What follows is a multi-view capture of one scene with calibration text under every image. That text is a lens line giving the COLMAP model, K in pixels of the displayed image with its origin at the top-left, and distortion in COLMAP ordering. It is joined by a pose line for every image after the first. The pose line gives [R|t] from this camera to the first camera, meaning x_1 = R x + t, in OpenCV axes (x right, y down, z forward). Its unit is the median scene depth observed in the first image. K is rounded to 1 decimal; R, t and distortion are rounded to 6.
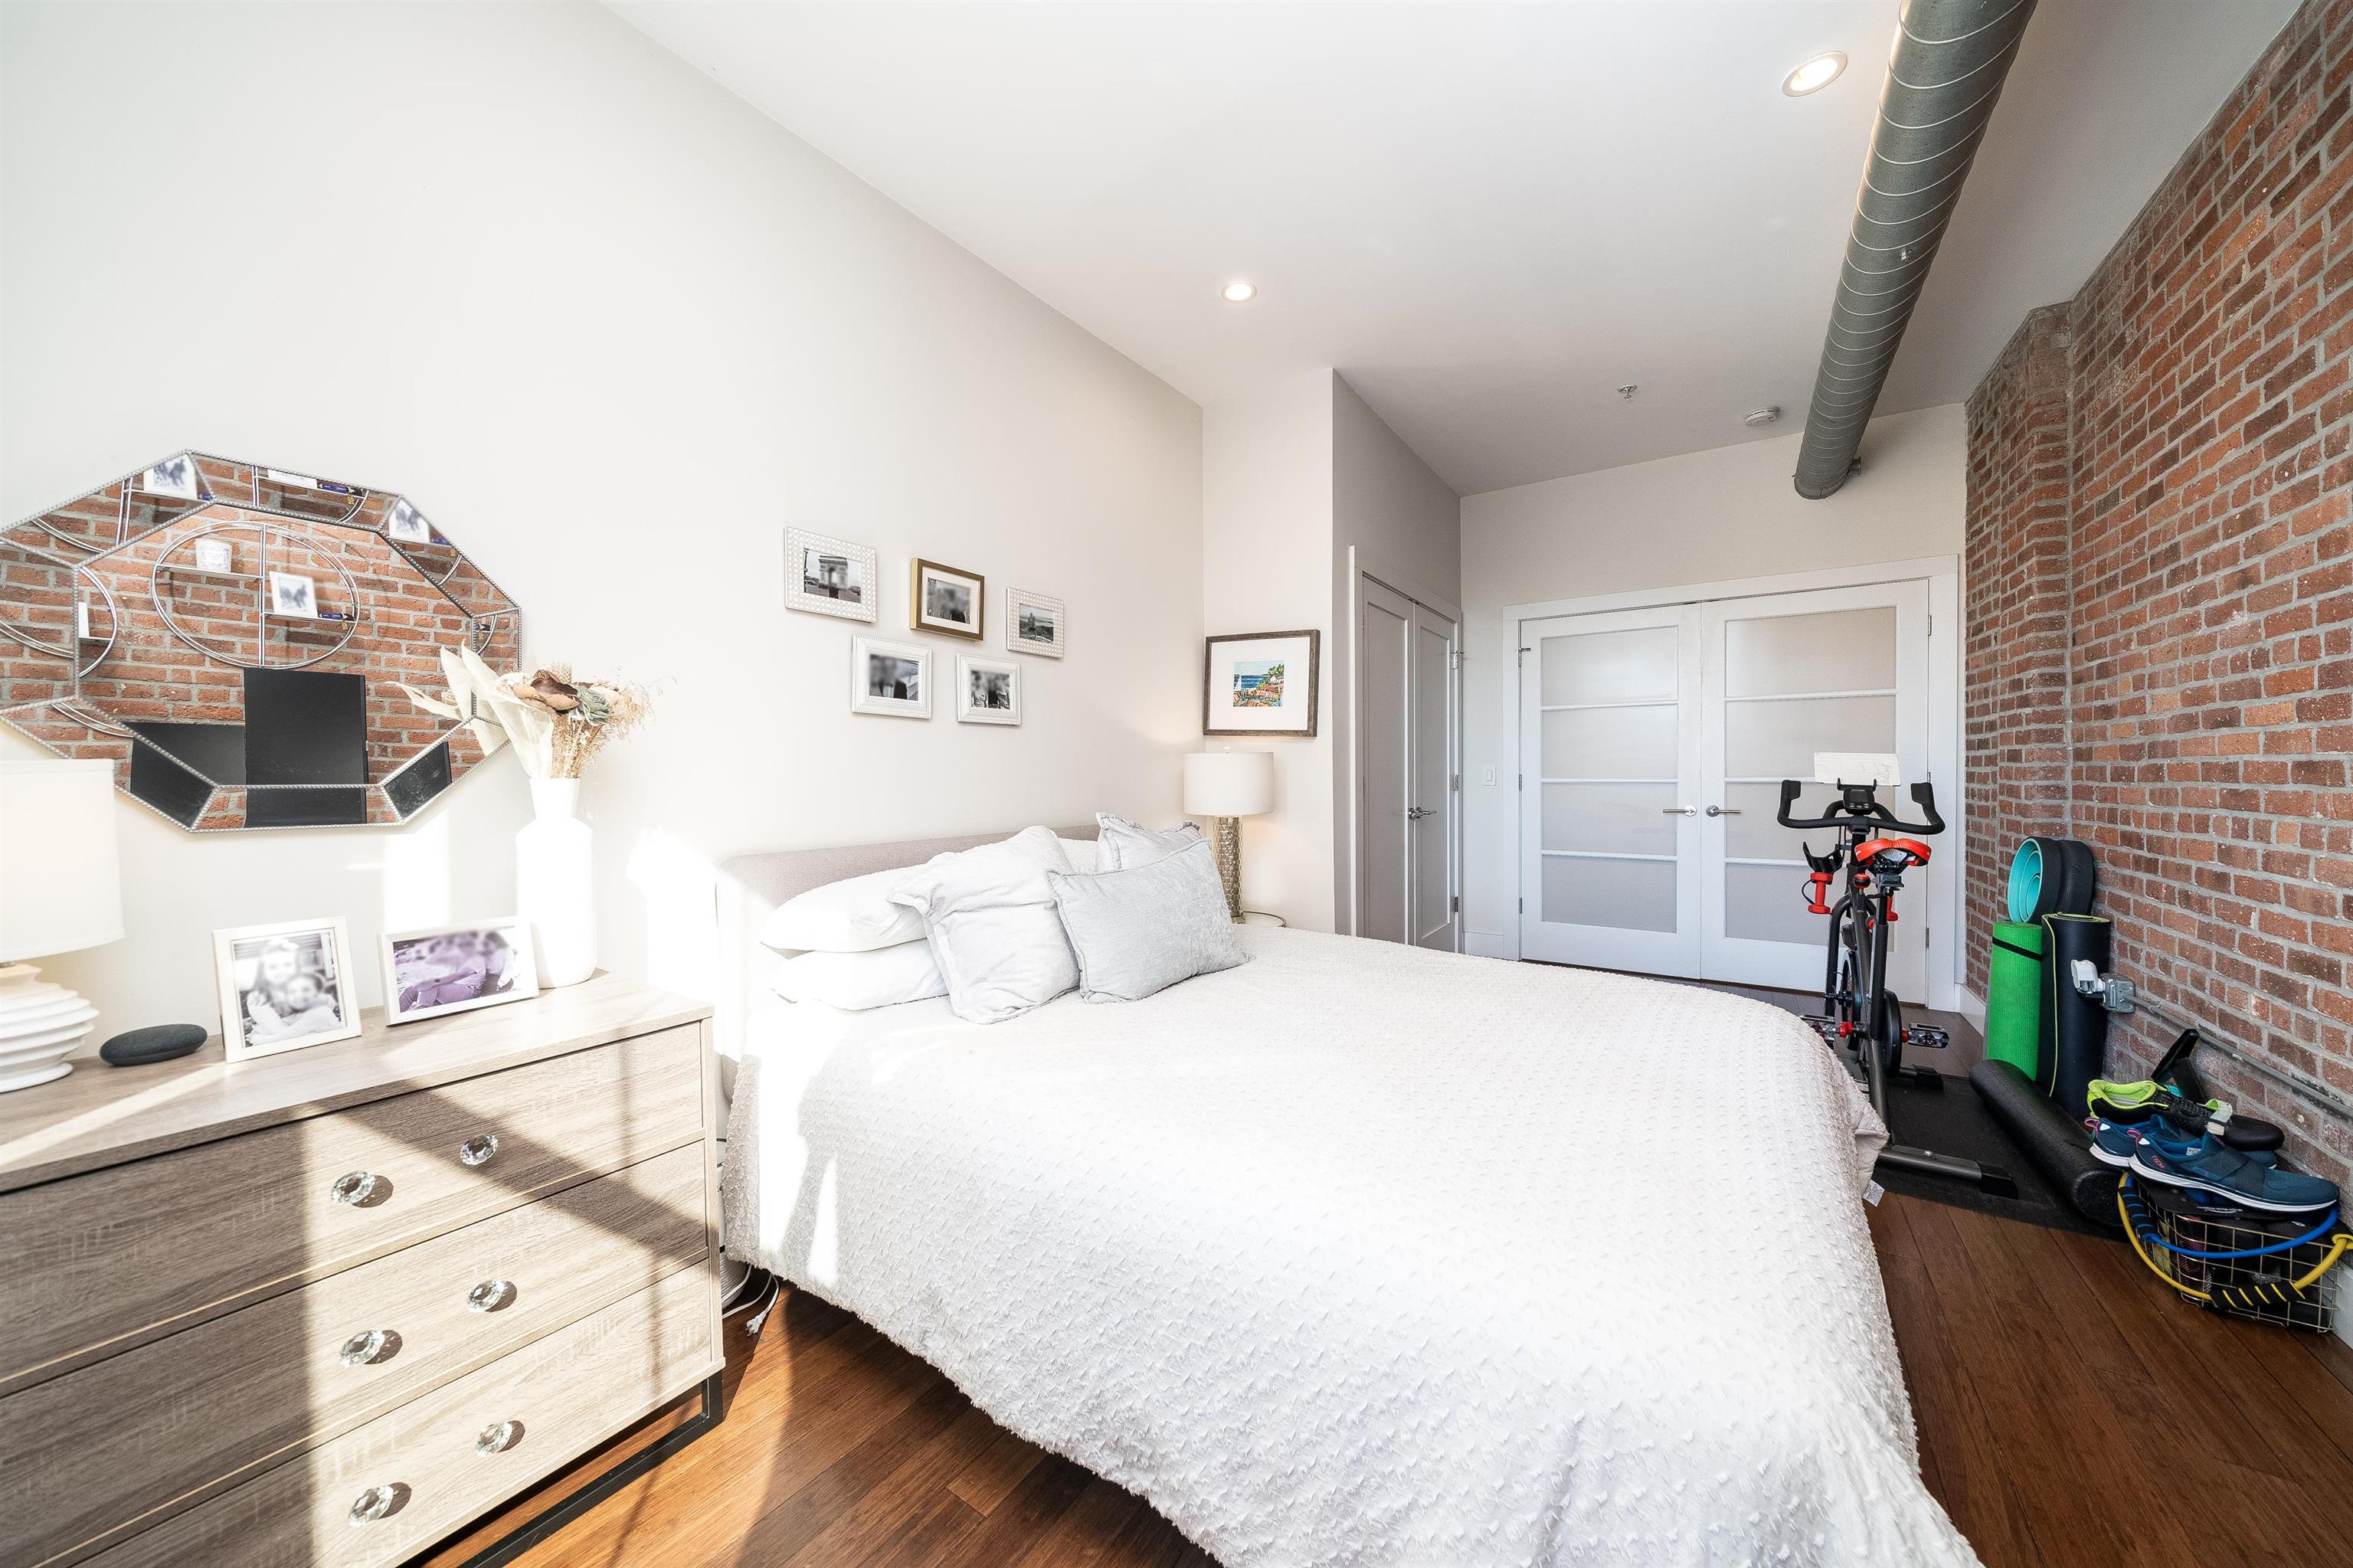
lens RADIAL K [[799.1, 0, 1170.2], [0, 799.1, 781.9], [0, 0, 1]] dist [-0.003443, -0.000156]
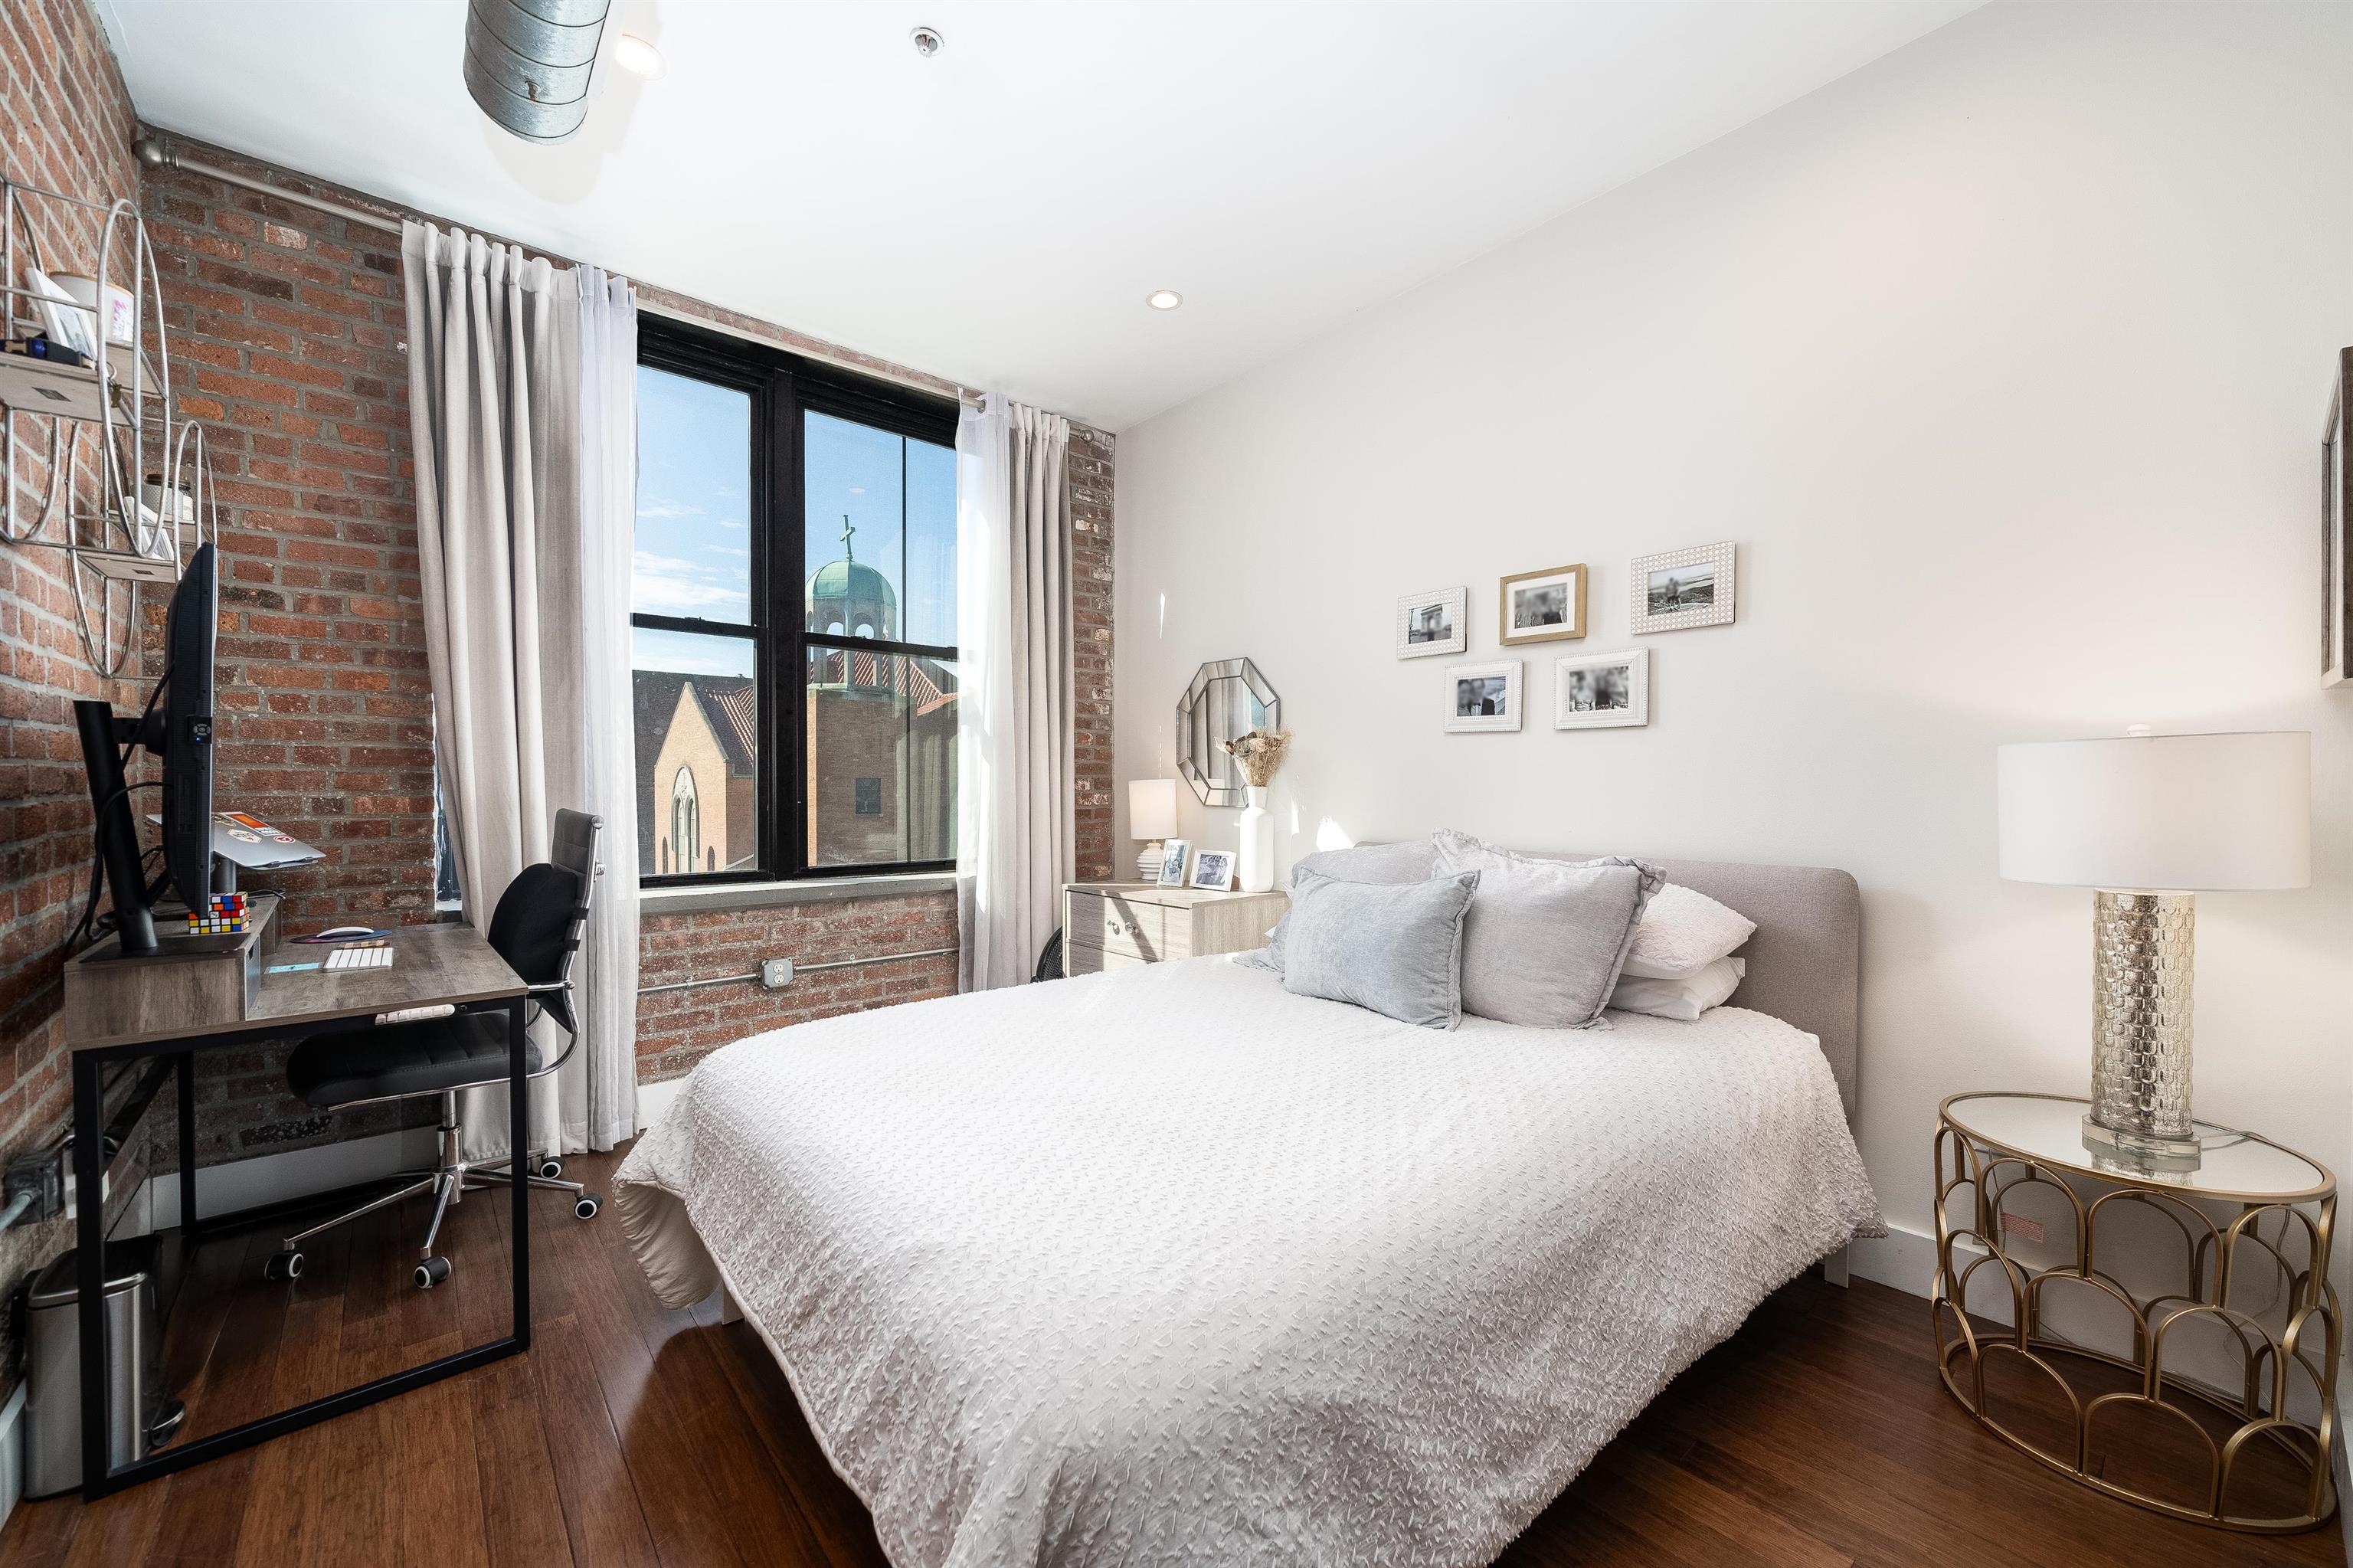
lens RADIAL K [[874.4, 0, 1138.3], [0, 874.4, 794.2], [0, 0, 1]] dist [0.001818, -0.000233]
pose [[-0.258278, 0.013576, -0.965975, 0.927867], [-0.009219, 0.999821, 0.016516, -0.013424], [0.966027, 0.013171, -0.258107, 0.861265]]
